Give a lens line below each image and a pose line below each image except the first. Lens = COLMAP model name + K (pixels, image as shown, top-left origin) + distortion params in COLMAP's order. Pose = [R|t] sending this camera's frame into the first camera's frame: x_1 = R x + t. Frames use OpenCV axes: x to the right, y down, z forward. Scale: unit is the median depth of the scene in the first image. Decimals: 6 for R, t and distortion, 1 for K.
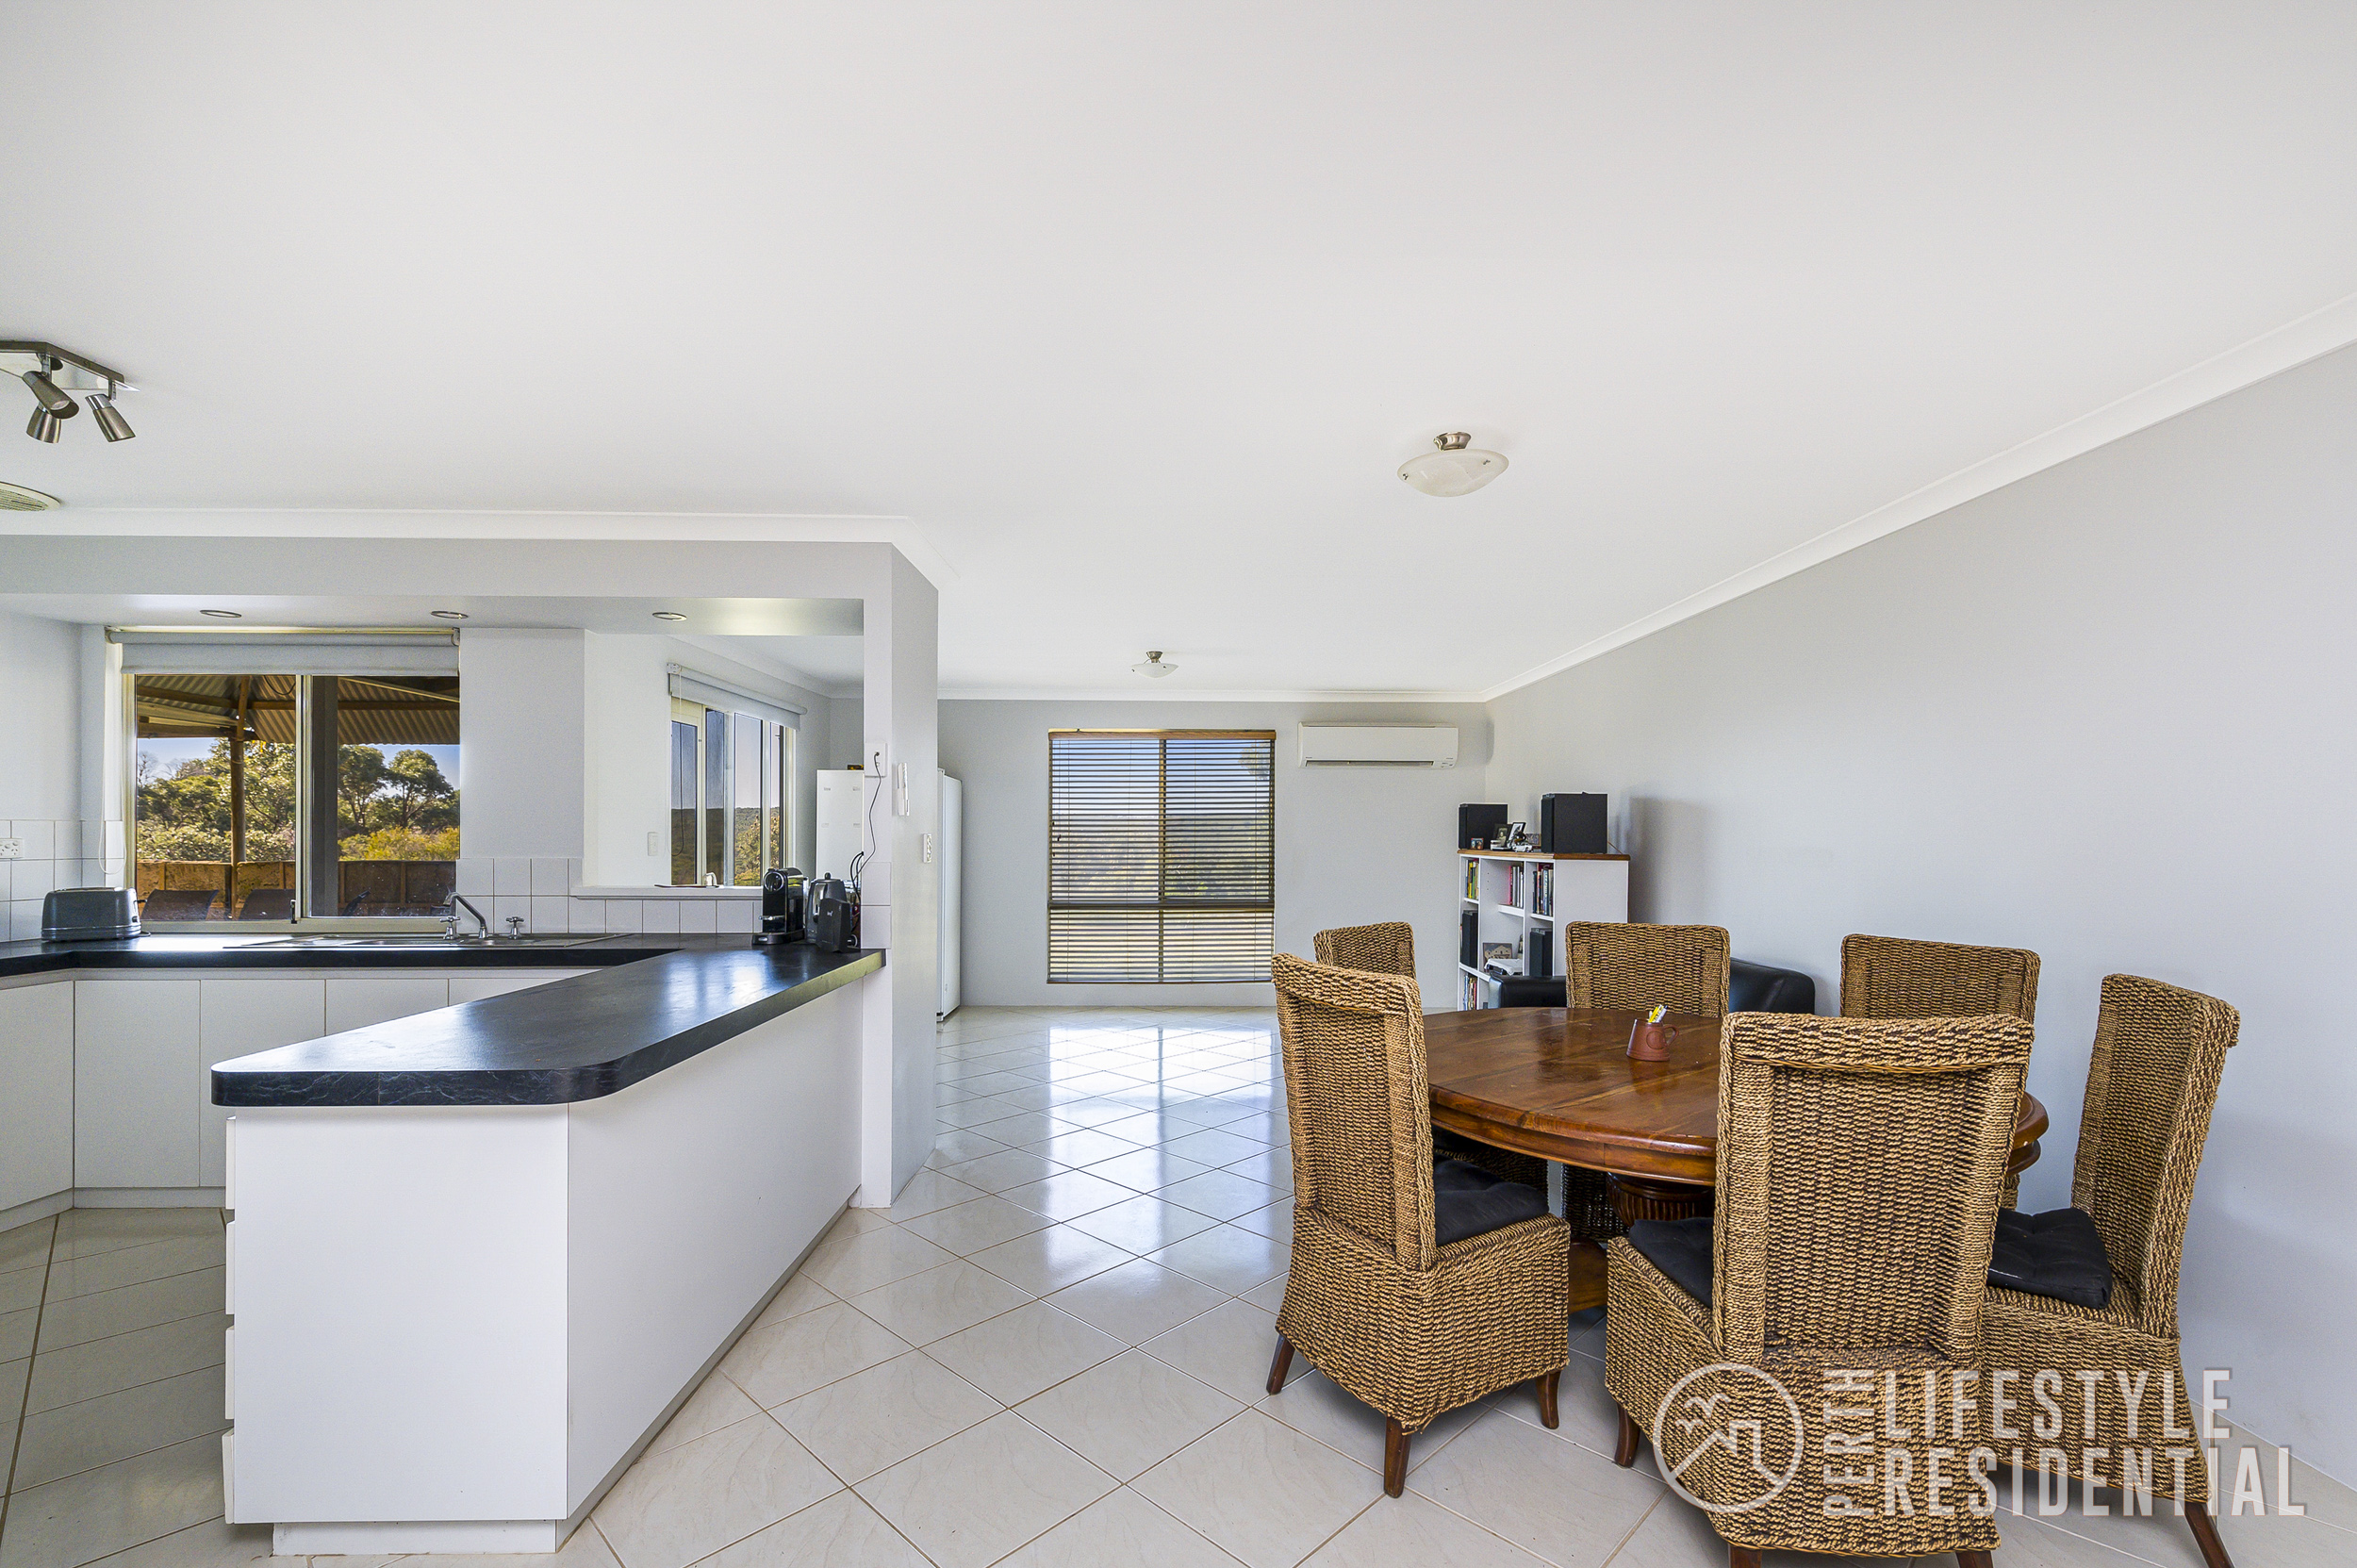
lens RADIAL K [[1074.6, 0, 1163.4], [0, 1074.6, 802.6], [0, 0, 1]] dist [0.030420, -0.000238]
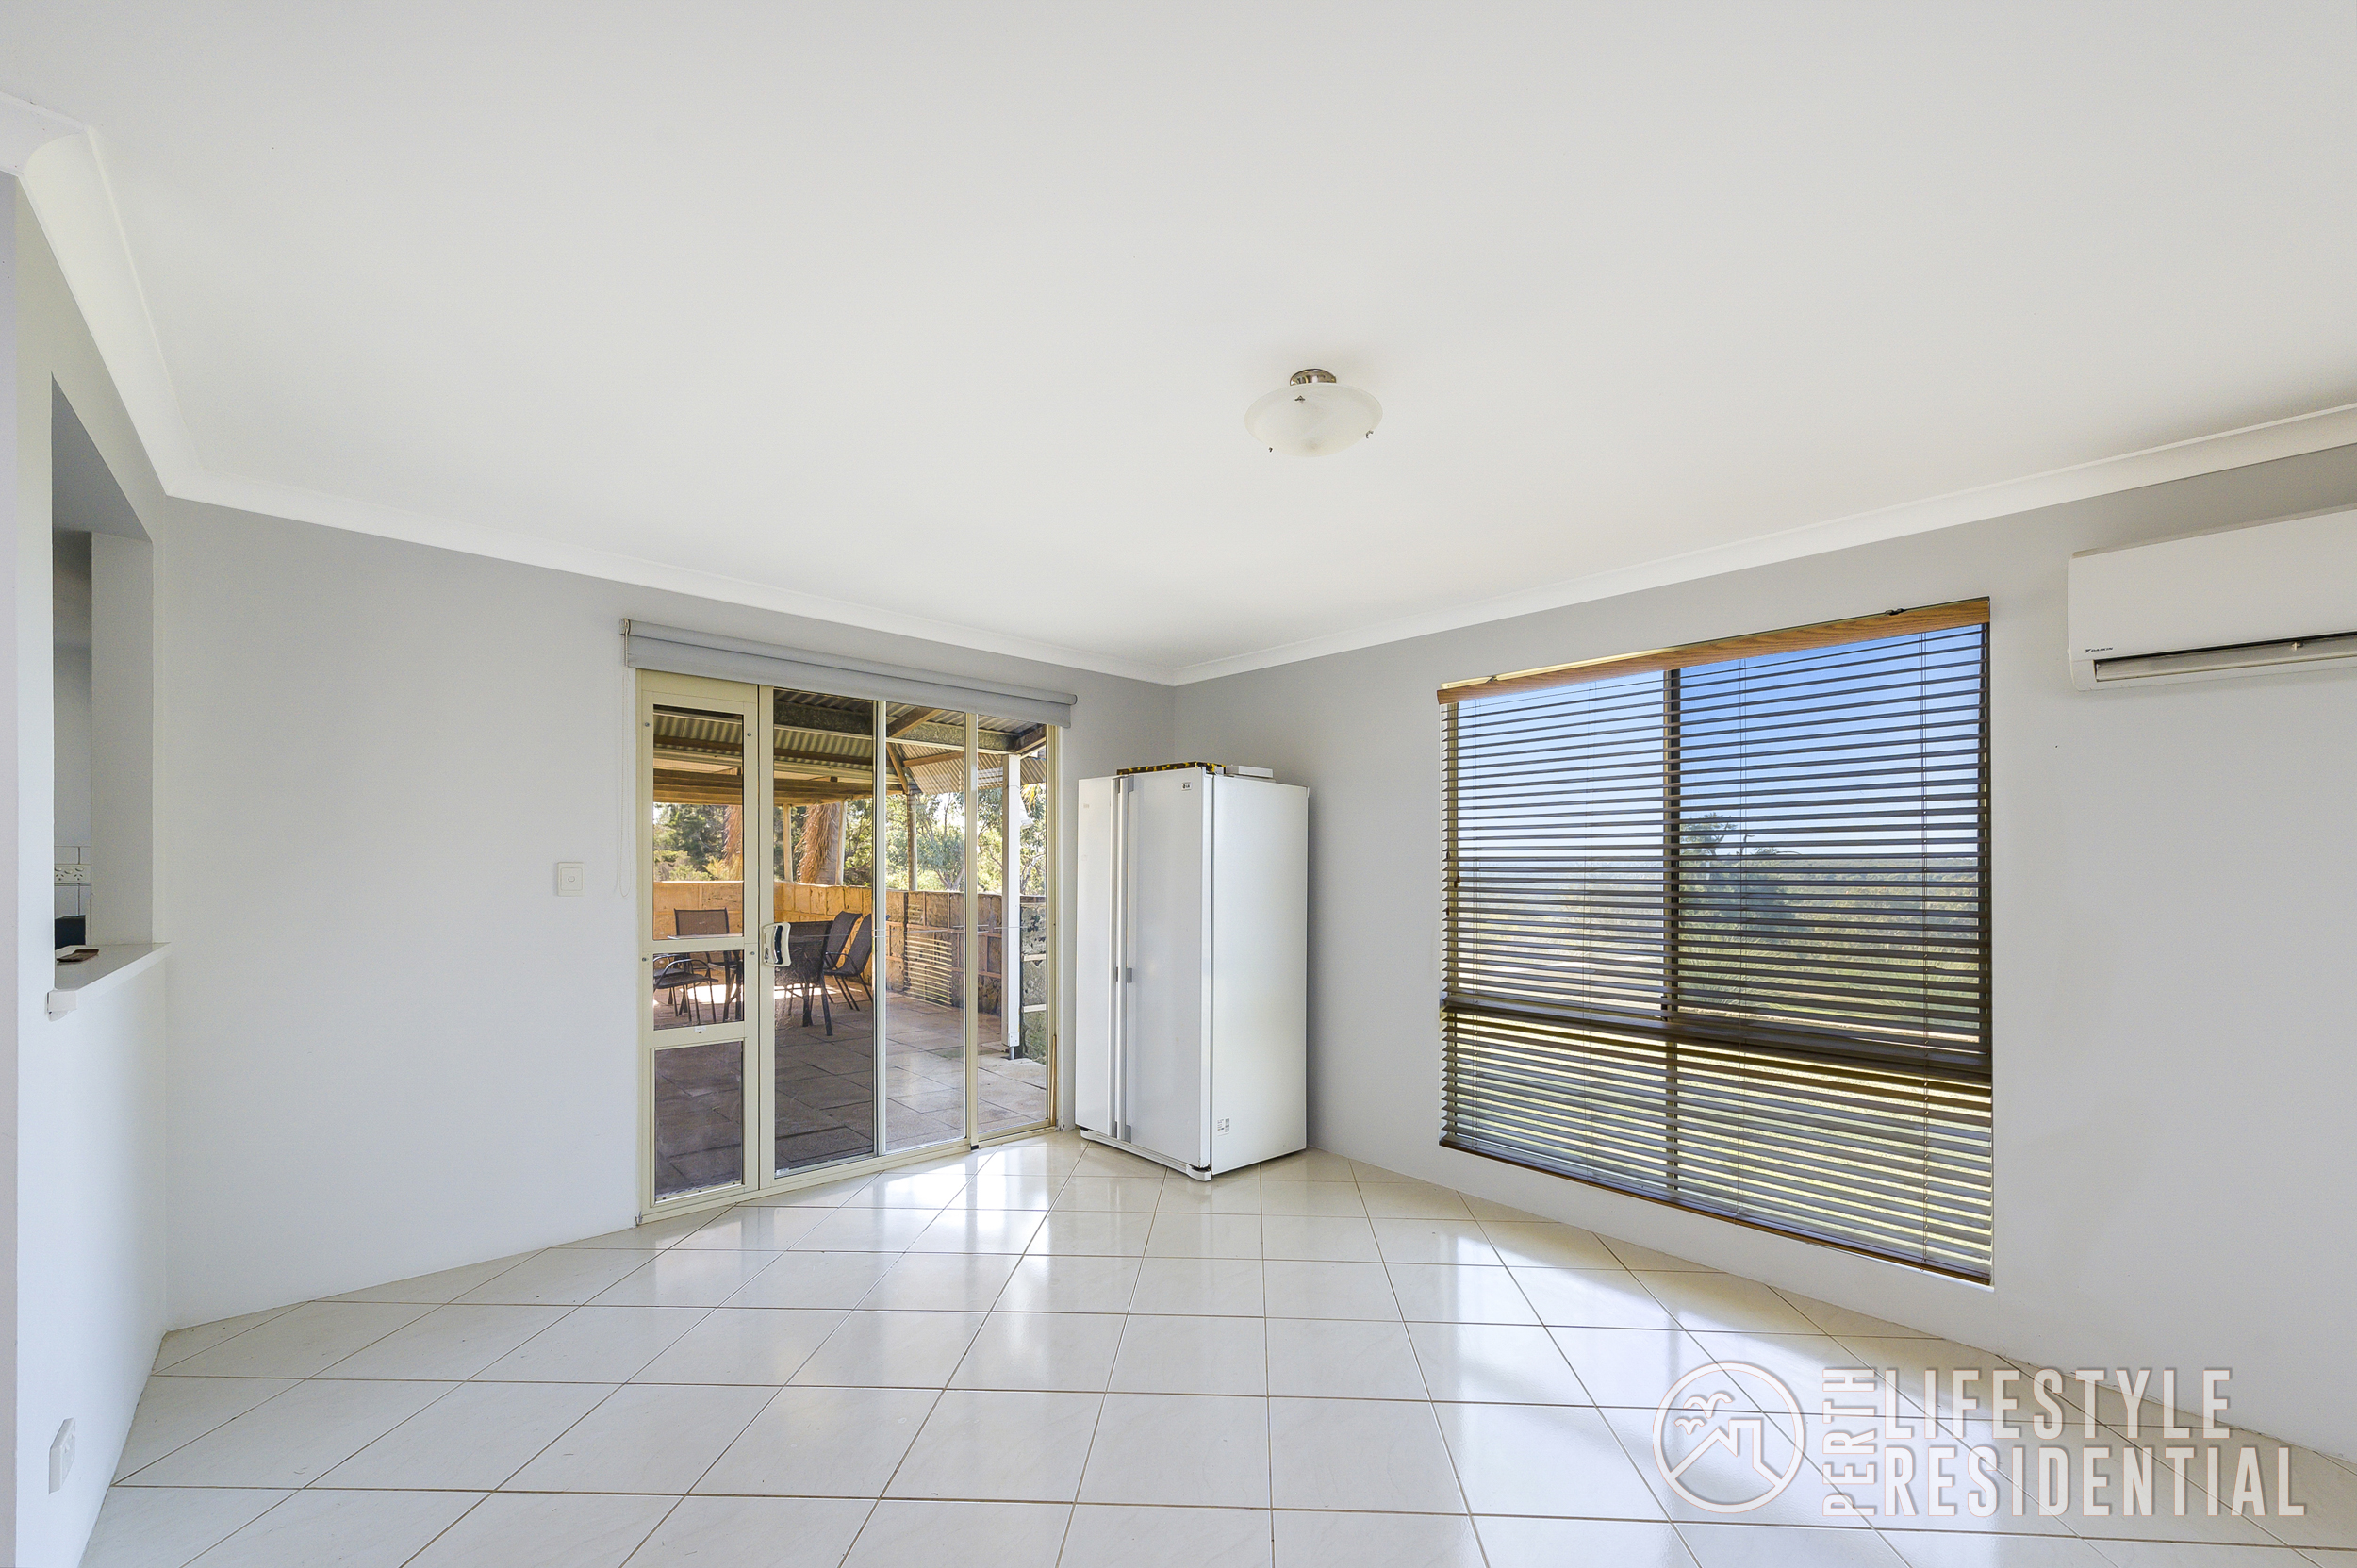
lens RADIAL K [[938.8, 0, 1171.6], [0, 938.8, 856.8], [0, 0, 1]] dist [0.002680, 0.000194]
pose [[0.668535, -0.007399, -0.743644, 0.243907], [0.009296, 0.999956, -0.001592, 0.030453], [0.743622, -0.005849, 0.668574, 0.910560]]
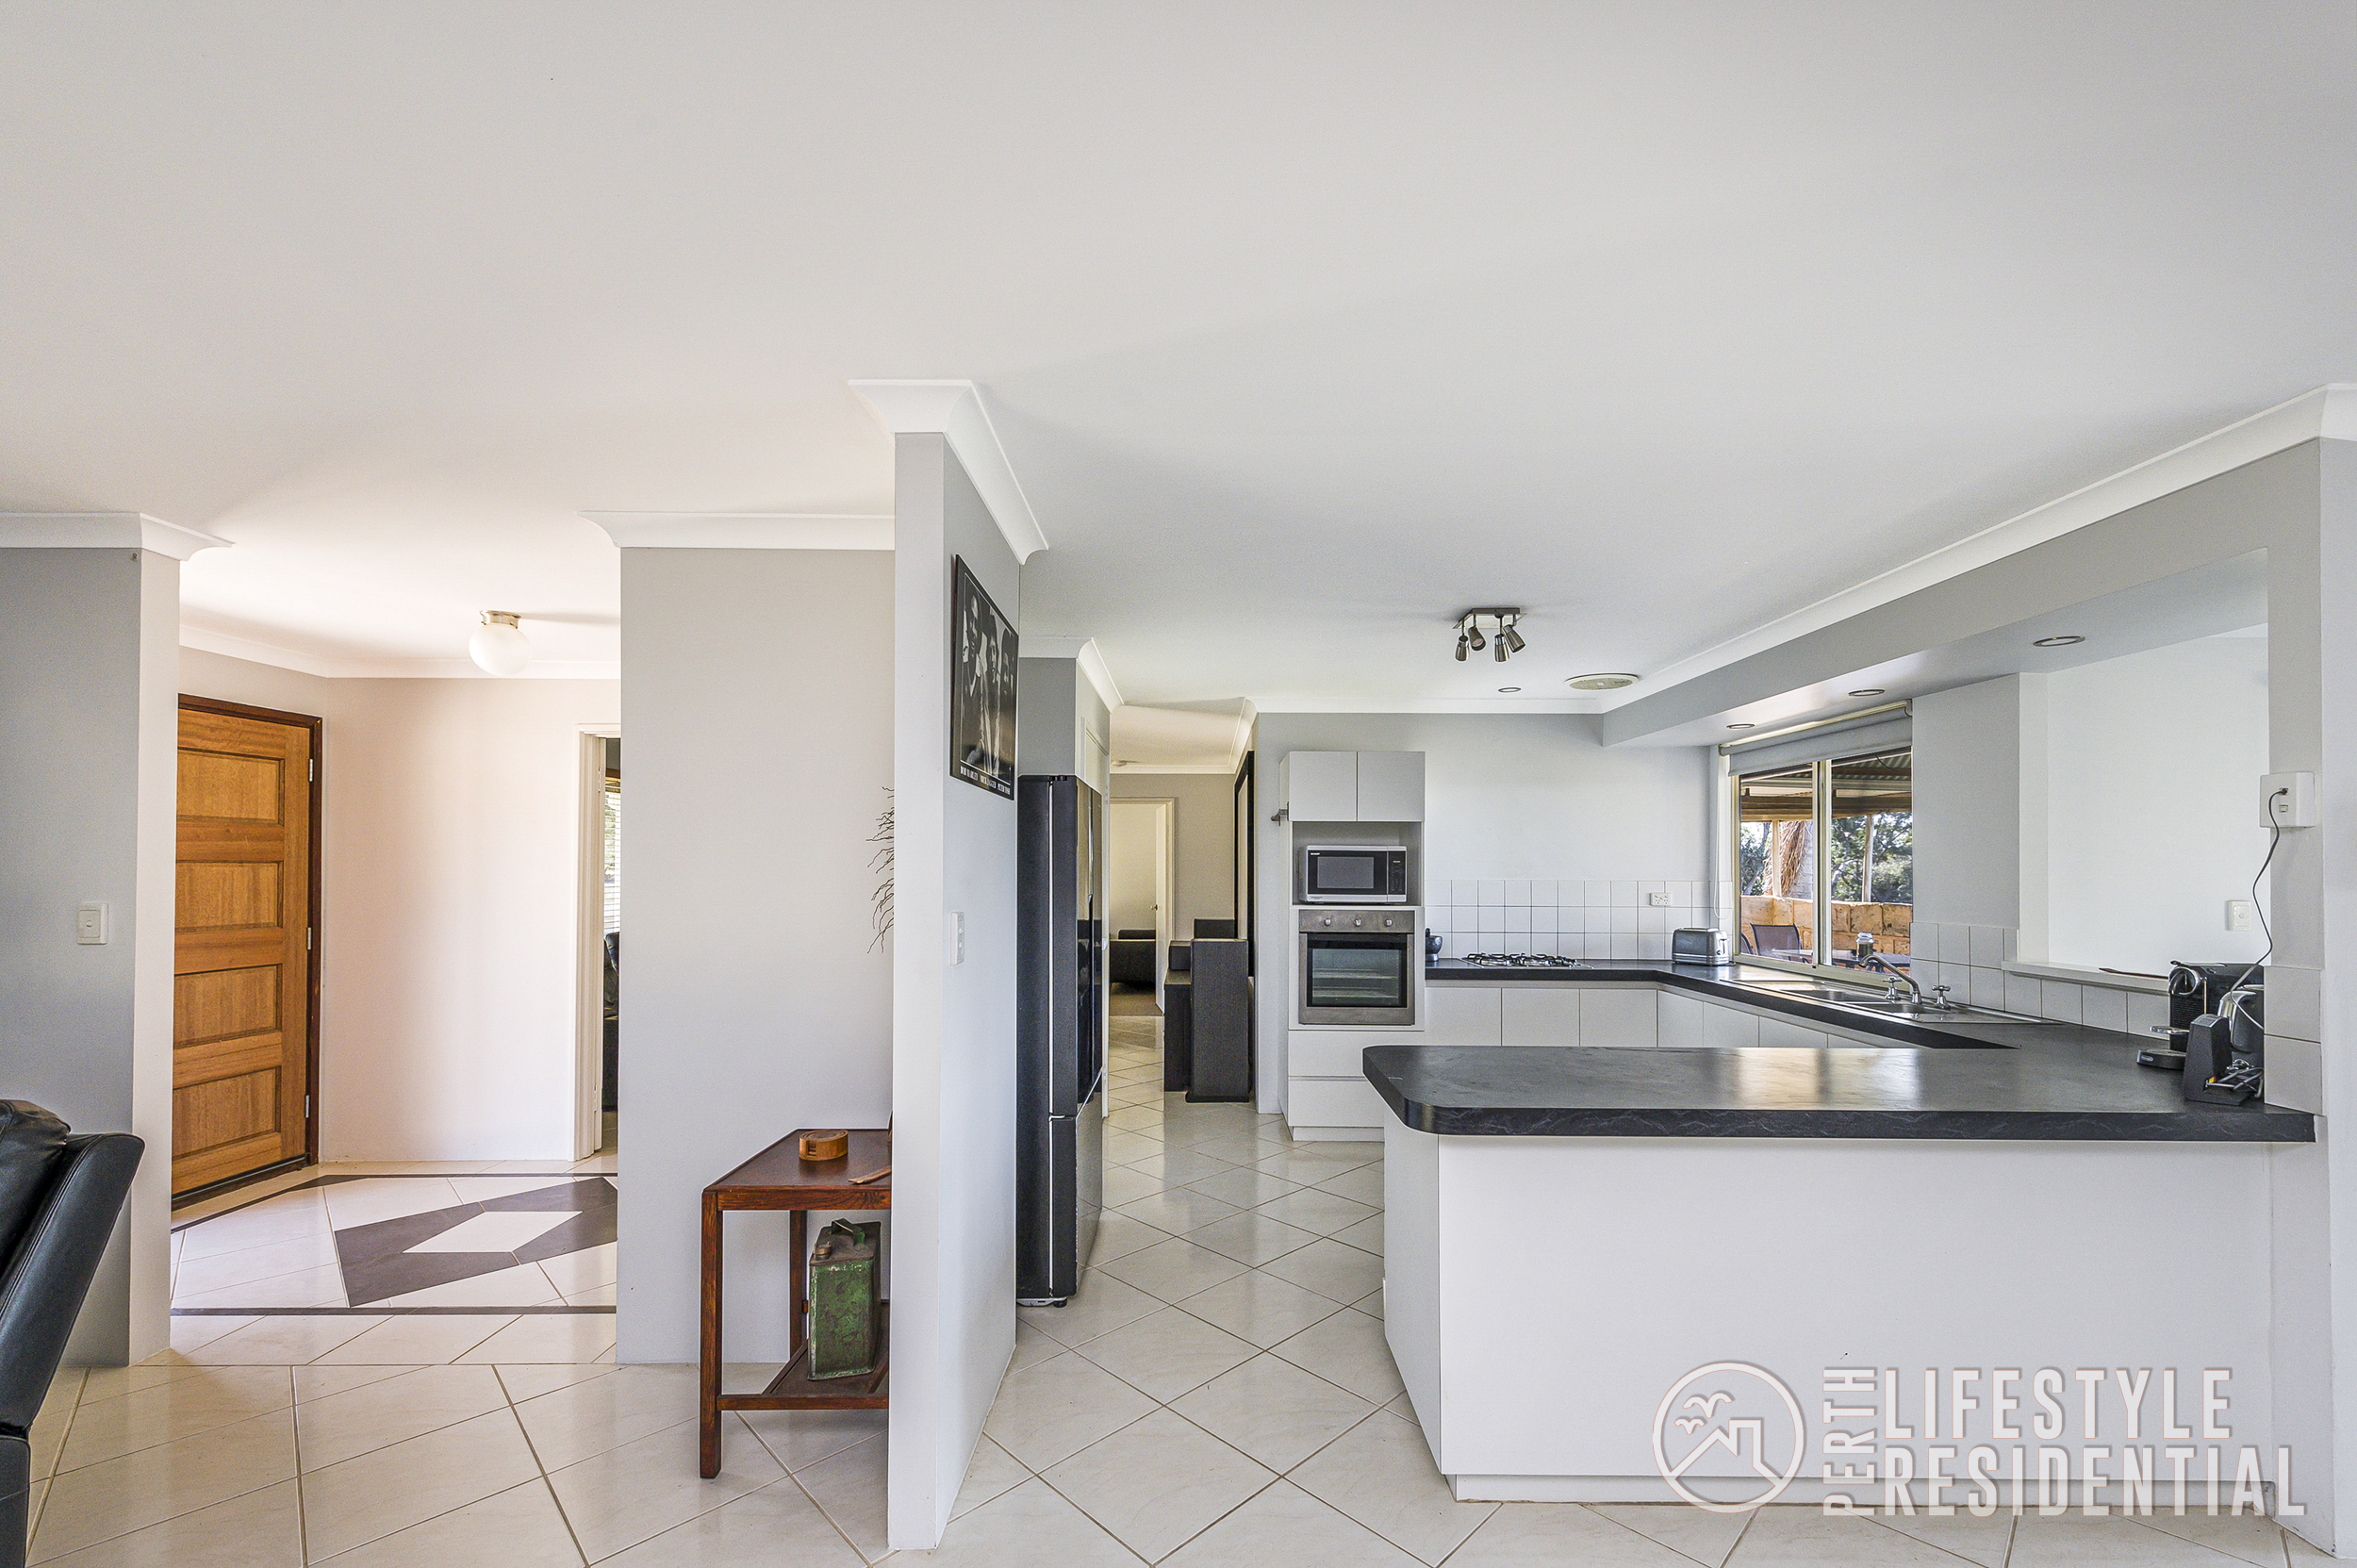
lens RADIAL K [[938.8, 0, 1190.0], [0, 938.8, 852.2], [0, 0, 1]] dist [0.002680, 0.000194]
pose [[0.012977, -0.019928, -0.999717, 0.191041], [0.021758, 0.999570, -0.019643, -0.010709], [0.999679, -0.021497, 0.013405, 0.248057]]
